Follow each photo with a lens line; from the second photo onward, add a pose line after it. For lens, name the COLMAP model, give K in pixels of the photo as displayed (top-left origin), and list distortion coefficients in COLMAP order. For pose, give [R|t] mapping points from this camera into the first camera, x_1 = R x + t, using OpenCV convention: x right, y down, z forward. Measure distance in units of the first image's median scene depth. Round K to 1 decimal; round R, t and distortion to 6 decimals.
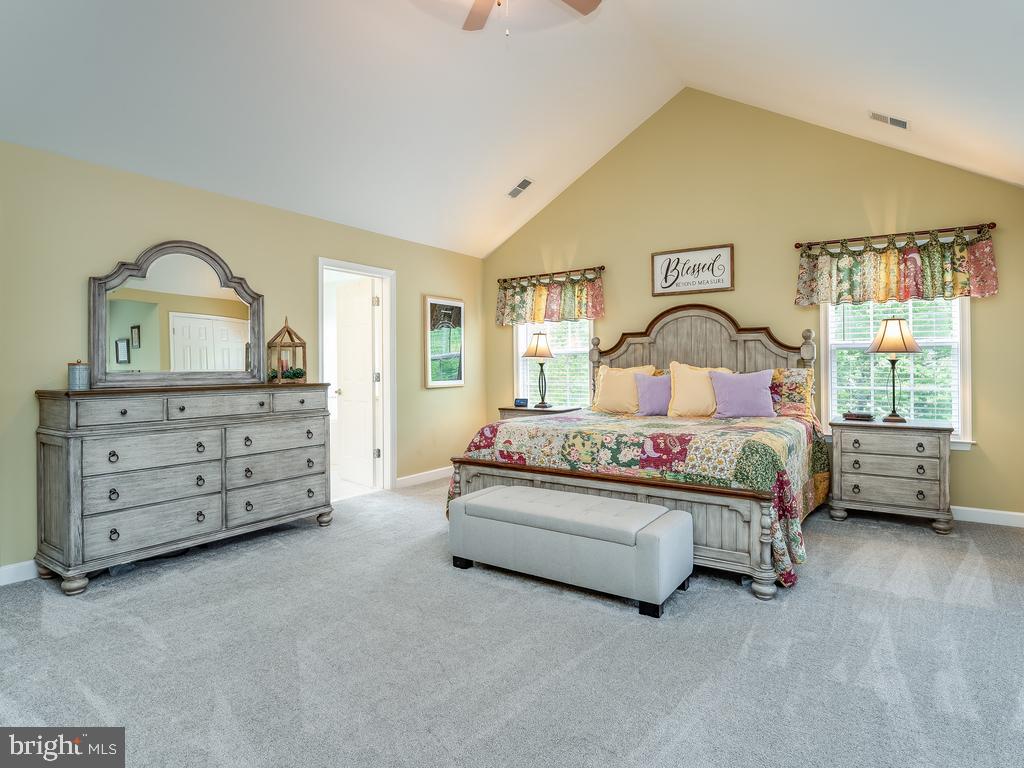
lens RADIAL K [[561.2, 0, 505.7], [0, 561.2, 378.8], [0, 0, 1]] dist [-0.020292, 0.001640]
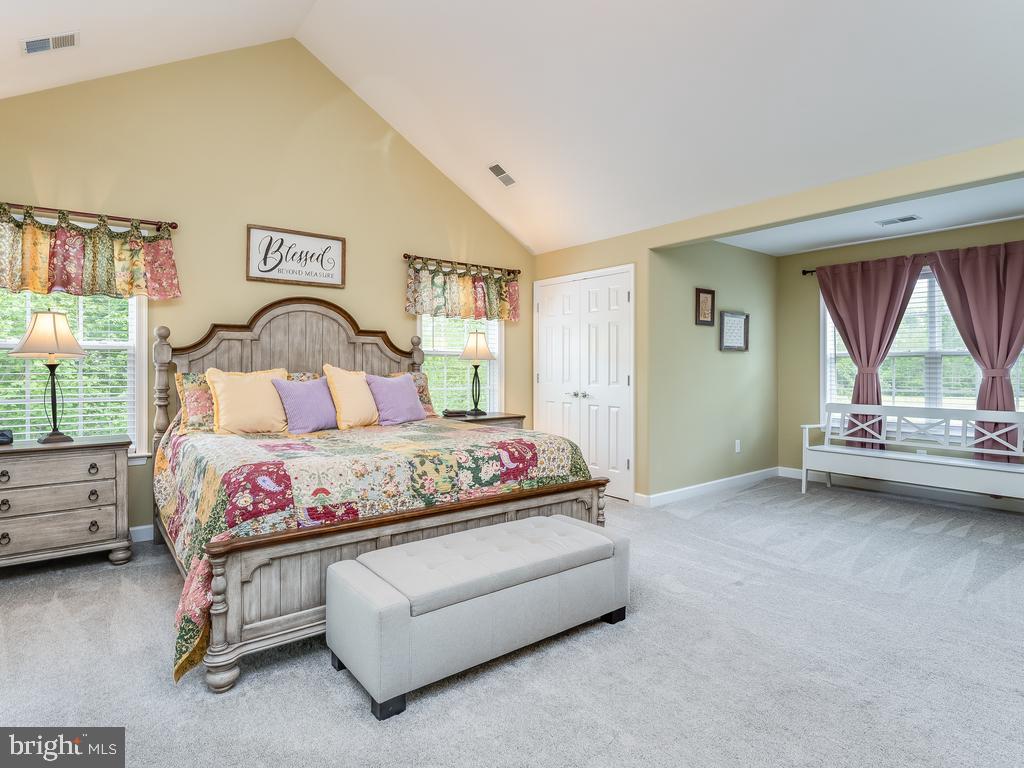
lens RADIAL K [[561.2, 0, 510.5], [0, 561.2, 363.4], [0, 0, 1]] dist [-0.020292, 0.001640]
pose [[0.295814, 0.015059, 0.955127, -0.502589], [0.021334, 0.999522, -0.022366, -0.009041], [-0.955007, 0.026992, 0.295351, 0.591246]]
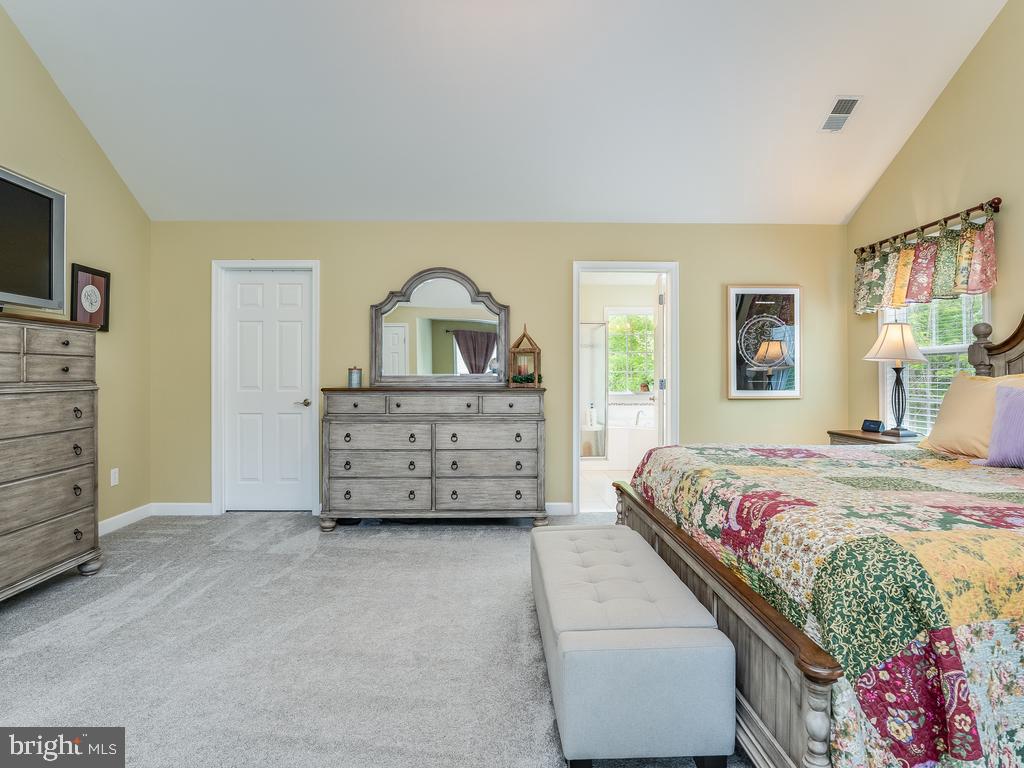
lens RADIAL K [[561.2, 0, 514.7], [0, 561.2, 382.3], [0, 0, 1]] dist [-0.020292, 0.001640]
pose [[0.598829, 0.018632, -0.800661, 0.478490], [-0.020630, 0.999756, 0.007835, -0.010058], [0.800612, 0.011826, 0.599067, 0.383800]]
